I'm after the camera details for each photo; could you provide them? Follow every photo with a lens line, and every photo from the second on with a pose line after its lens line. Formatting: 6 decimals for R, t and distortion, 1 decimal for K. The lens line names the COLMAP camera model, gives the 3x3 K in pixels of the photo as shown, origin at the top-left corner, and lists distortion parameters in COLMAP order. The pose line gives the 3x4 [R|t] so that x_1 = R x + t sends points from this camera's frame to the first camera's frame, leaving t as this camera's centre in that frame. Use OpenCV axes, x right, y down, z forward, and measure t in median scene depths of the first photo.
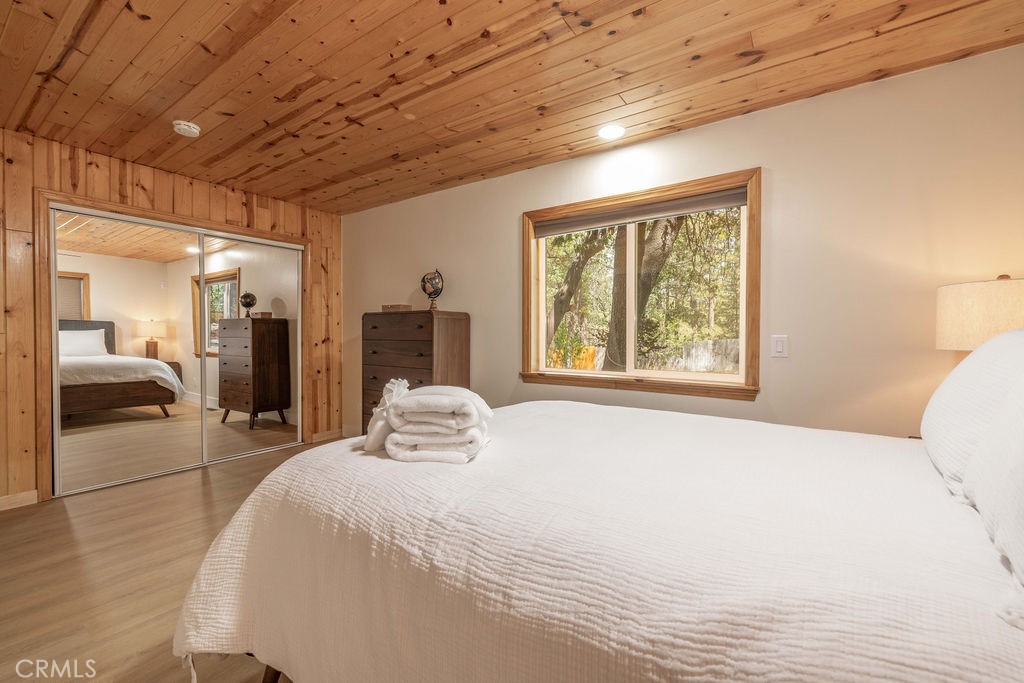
lens RADIAL K [[429.7, 0, 507.5], [0, 429.7, 338.0], [0, 0, 1]] dist [0.000473, 0.000159]
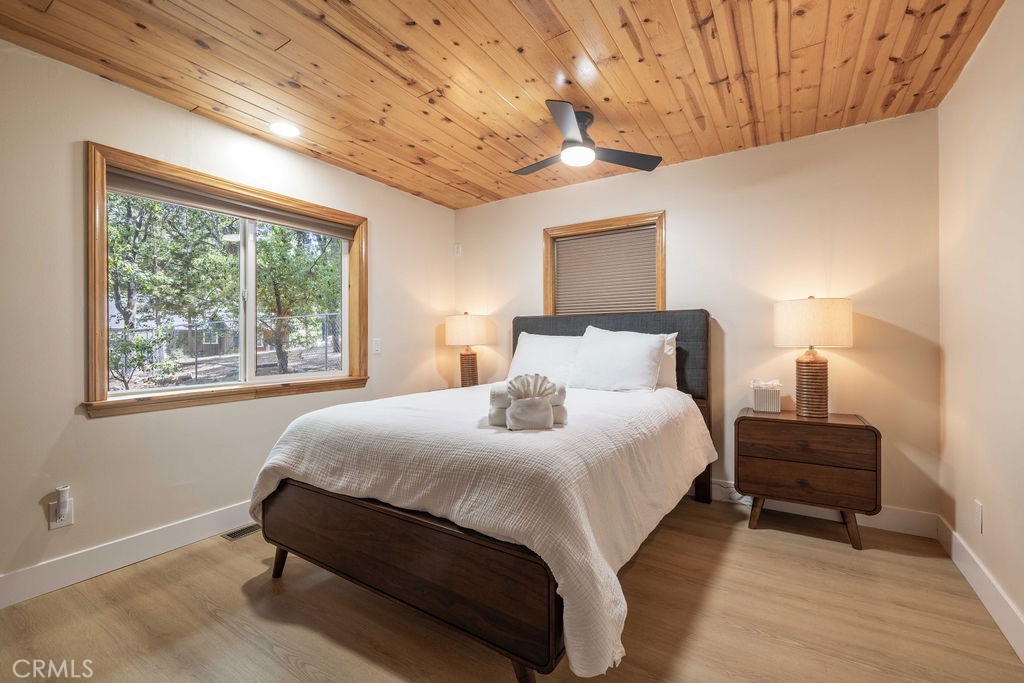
lens RADIAL K [[429.7, 0, 507.5], [0, 429.7, 338.0], [0, 0, 1]] dist [0.000473, 0.000159]
pose [[-0.026228, -0.001466, 0.999655, -0.799306], [0.012728, 0.999917, 0.001801, -0.006635], [-0.999575, 0.012771, -0.026207, 0.574934]]
